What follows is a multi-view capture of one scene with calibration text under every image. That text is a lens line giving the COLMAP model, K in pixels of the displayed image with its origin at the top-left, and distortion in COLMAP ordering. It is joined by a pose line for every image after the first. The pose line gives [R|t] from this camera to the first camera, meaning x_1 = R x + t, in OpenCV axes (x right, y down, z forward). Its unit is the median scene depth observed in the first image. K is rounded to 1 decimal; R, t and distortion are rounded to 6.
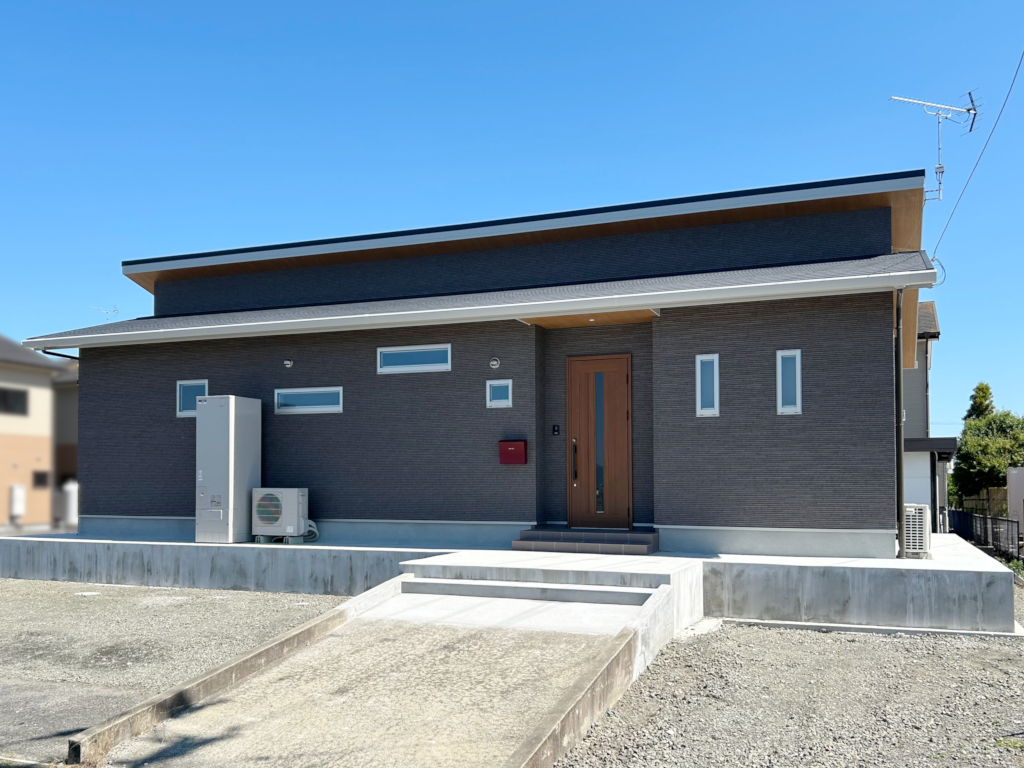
lens RADIAL K [[869.3, 0, 512.6], [0, 869.3, 357.2], [0, 0, 1]] dist [0.043064, -0.061467]
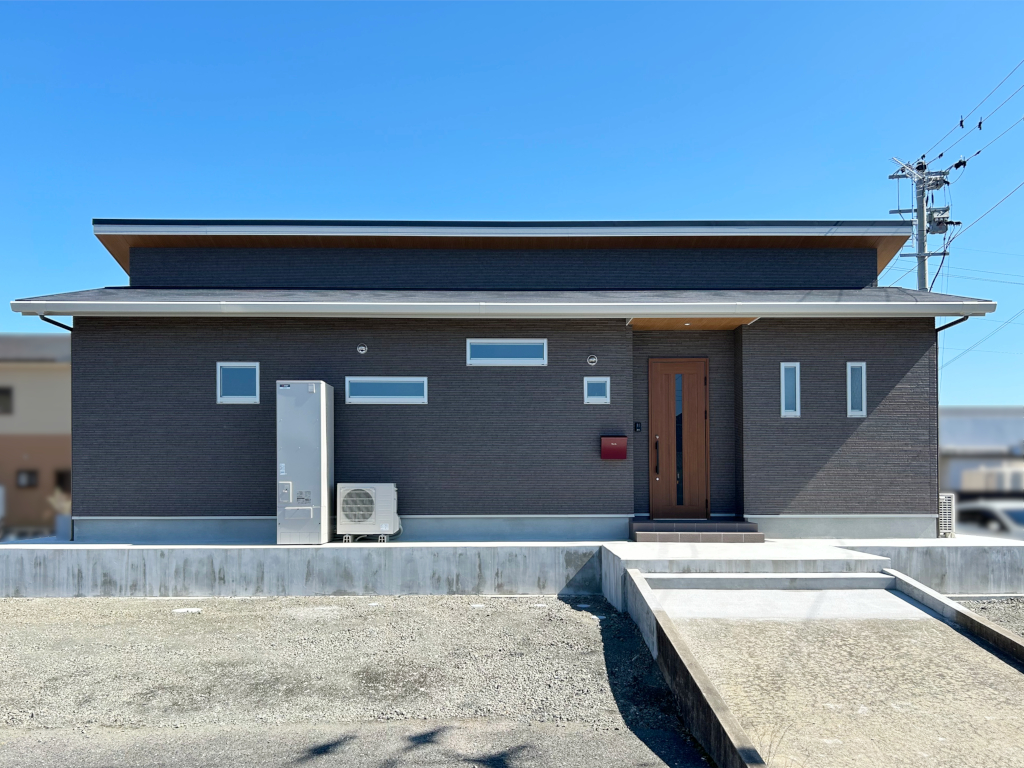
lens RADIAL K [[771.6, 0, 512.0], [0, 771.6, 384.0], [0, 0, 1]] dist [0.022187, -0.013902]
pose [[0.930556, 0.040140, 0.363944, -0.442127], [-0.049071, 0.998678, 0.015324, 0.025504], [-0.362847, -0.032119, 0.931295, 0.189948]]
